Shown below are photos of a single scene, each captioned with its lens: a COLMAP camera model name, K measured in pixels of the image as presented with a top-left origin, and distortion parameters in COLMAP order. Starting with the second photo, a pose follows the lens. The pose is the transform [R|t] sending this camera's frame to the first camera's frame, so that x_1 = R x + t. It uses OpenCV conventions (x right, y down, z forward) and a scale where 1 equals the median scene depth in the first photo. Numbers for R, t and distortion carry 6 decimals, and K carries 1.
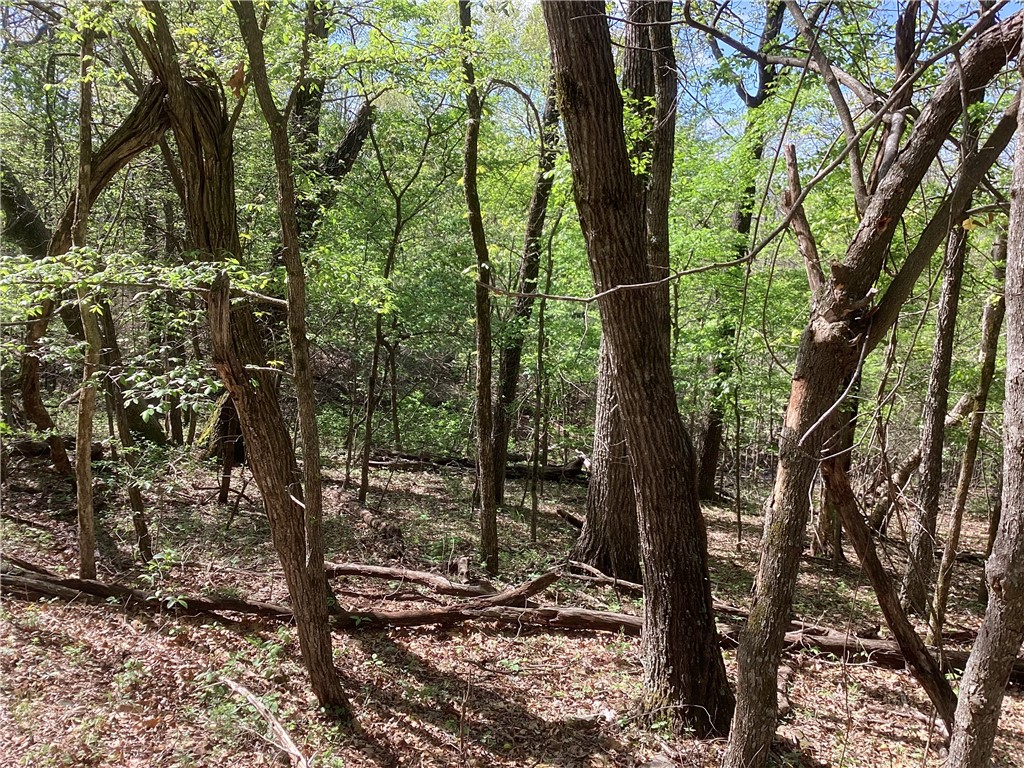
lens RADIAL K [[913.1, 0, 507.1], [0, 913.1, 381.6], [0, 0, 1]] dist [0.115564, -0.231286]
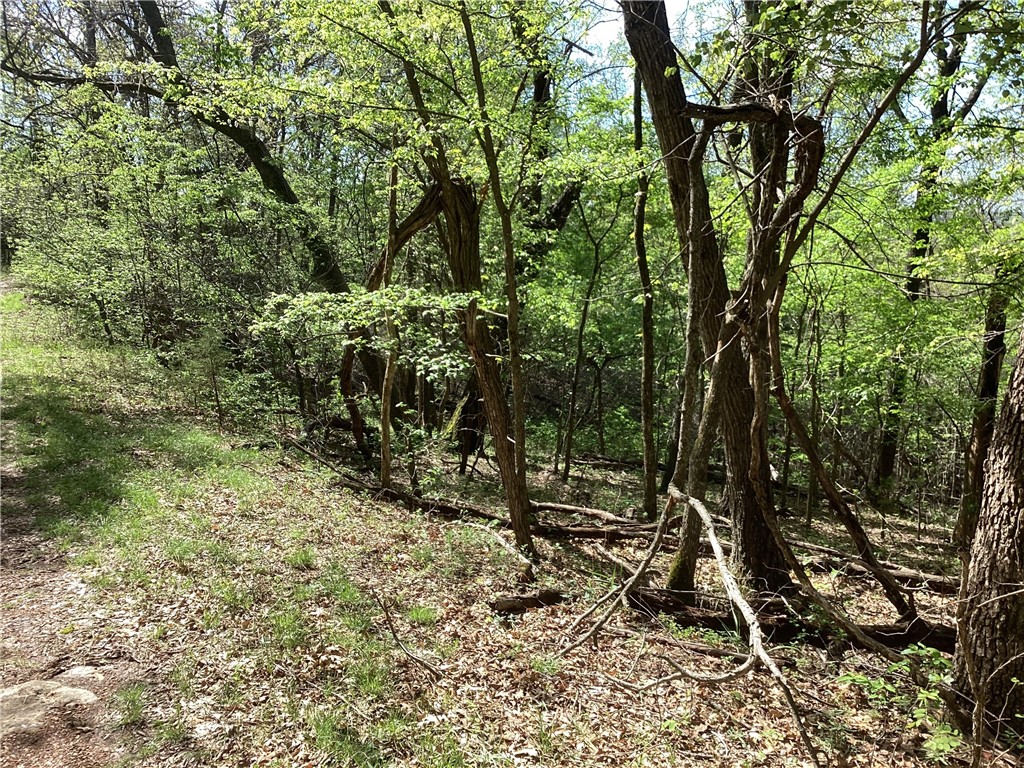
lens RADIAL K [[913.1, 0, 507.1], [0, 913.1, 381.6], [0, 0, 1]] dist [0.115564, -0.231286]
pose [[0.969918, 0.017491, -0.242801, 0.135899], [-0.026378, 0.999094, -0.033397, 0.071745], [0.241997, 0.038797, 0.969501, -0.499301]]
